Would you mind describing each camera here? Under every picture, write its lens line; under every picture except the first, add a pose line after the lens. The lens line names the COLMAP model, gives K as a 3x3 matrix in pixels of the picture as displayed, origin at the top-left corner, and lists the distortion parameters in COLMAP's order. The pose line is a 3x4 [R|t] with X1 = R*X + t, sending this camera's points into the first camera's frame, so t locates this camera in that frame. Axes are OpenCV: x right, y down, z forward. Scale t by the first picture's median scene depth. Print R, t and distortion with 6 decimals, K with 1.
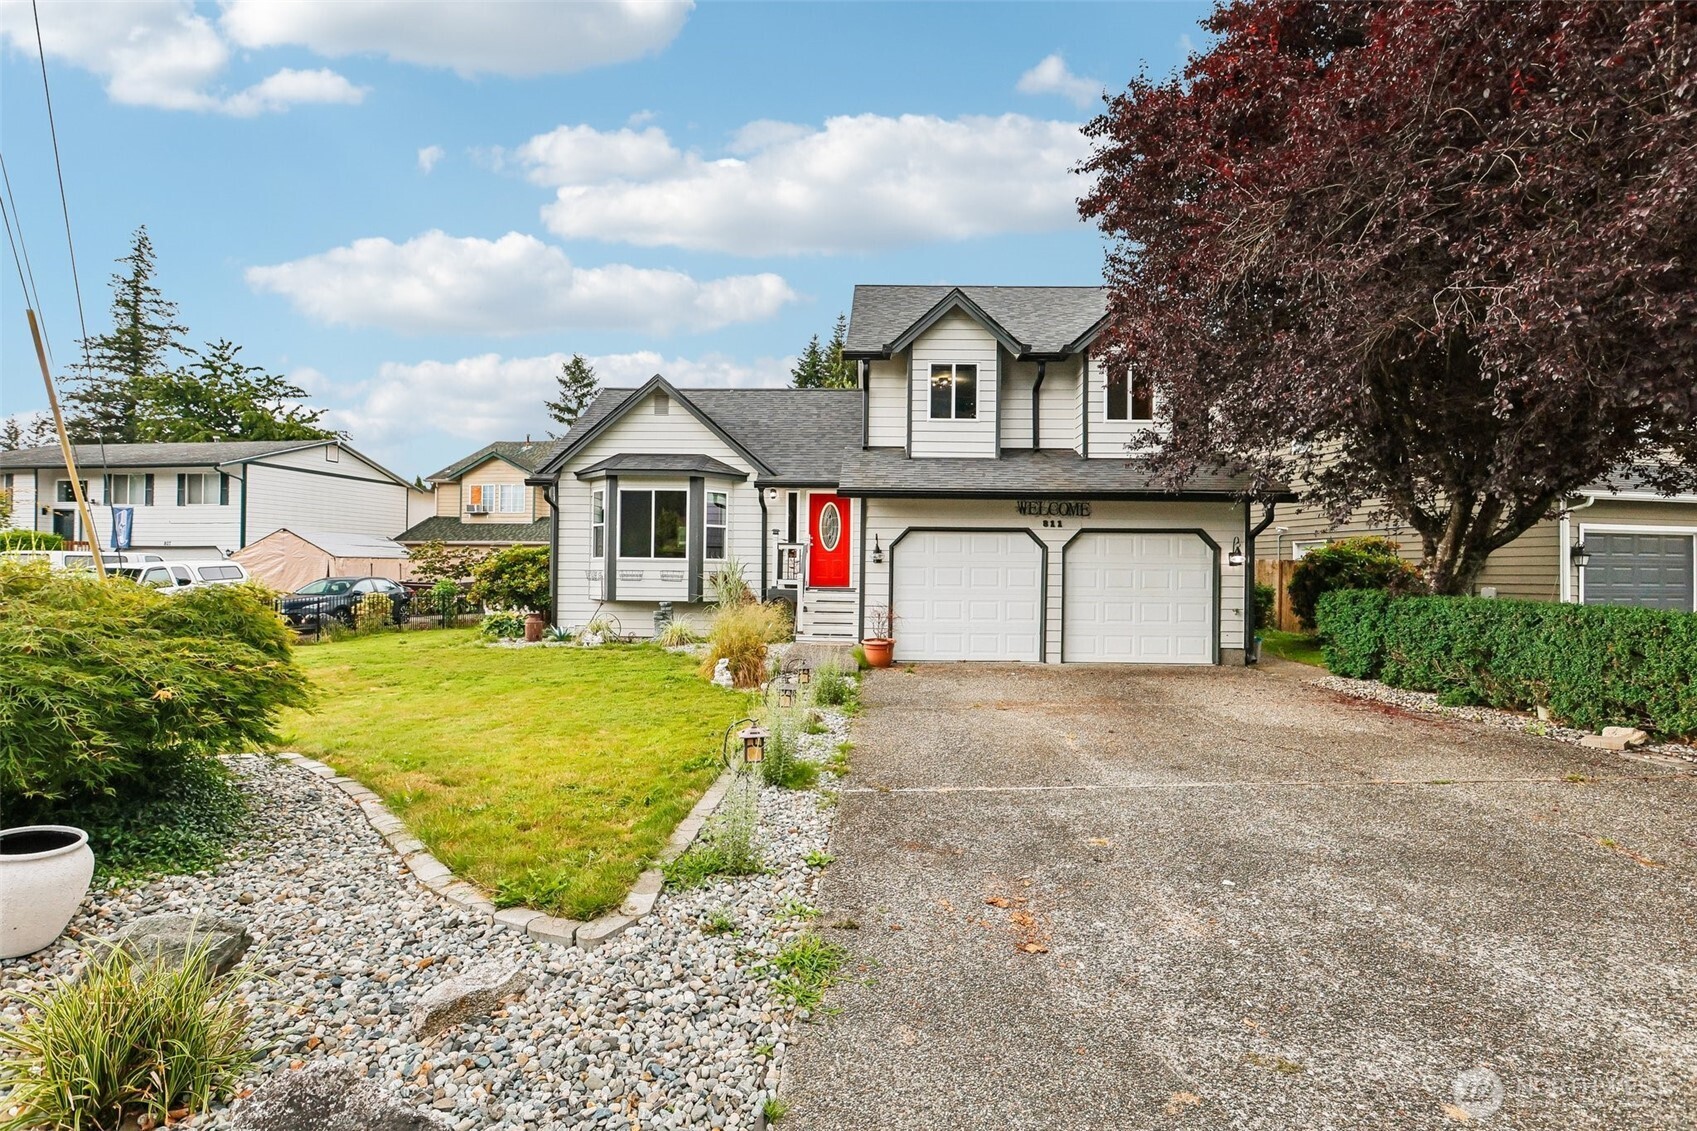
lens RADIAL K [[818.1, 0, 846.9], [0, 818.1, 571.4], [0, 0, 1]] dist [-0.002177, -0.000047]
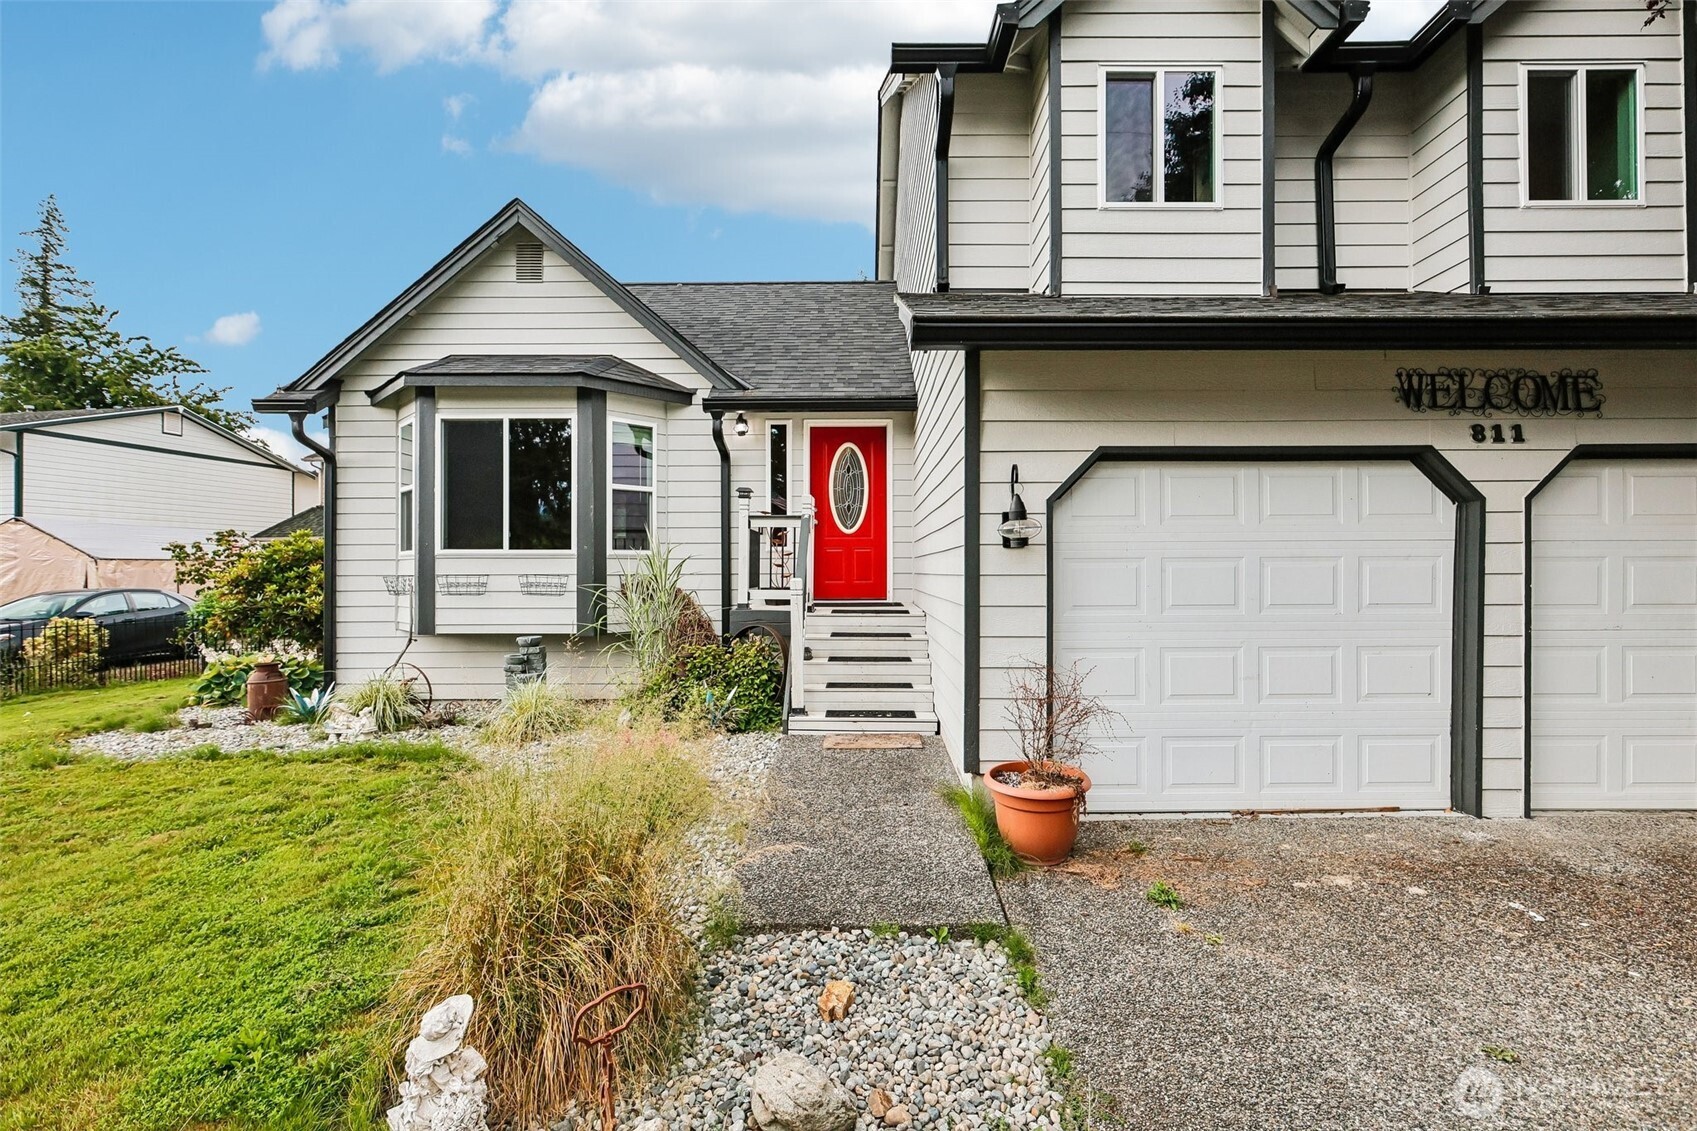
lens RADIAL K [[761.3, 0, 853.8], [0, 761.3, 584.8], [0, 0, 1]] dist [0.001535, 0.000659]
pose [[0.999533, -0.013138, 0.027577, -0.033110], [0.012590, 0.999721, 0.019978, -0.001409], [-0.027832, -0.019622, 0.999420, 0.513154]]
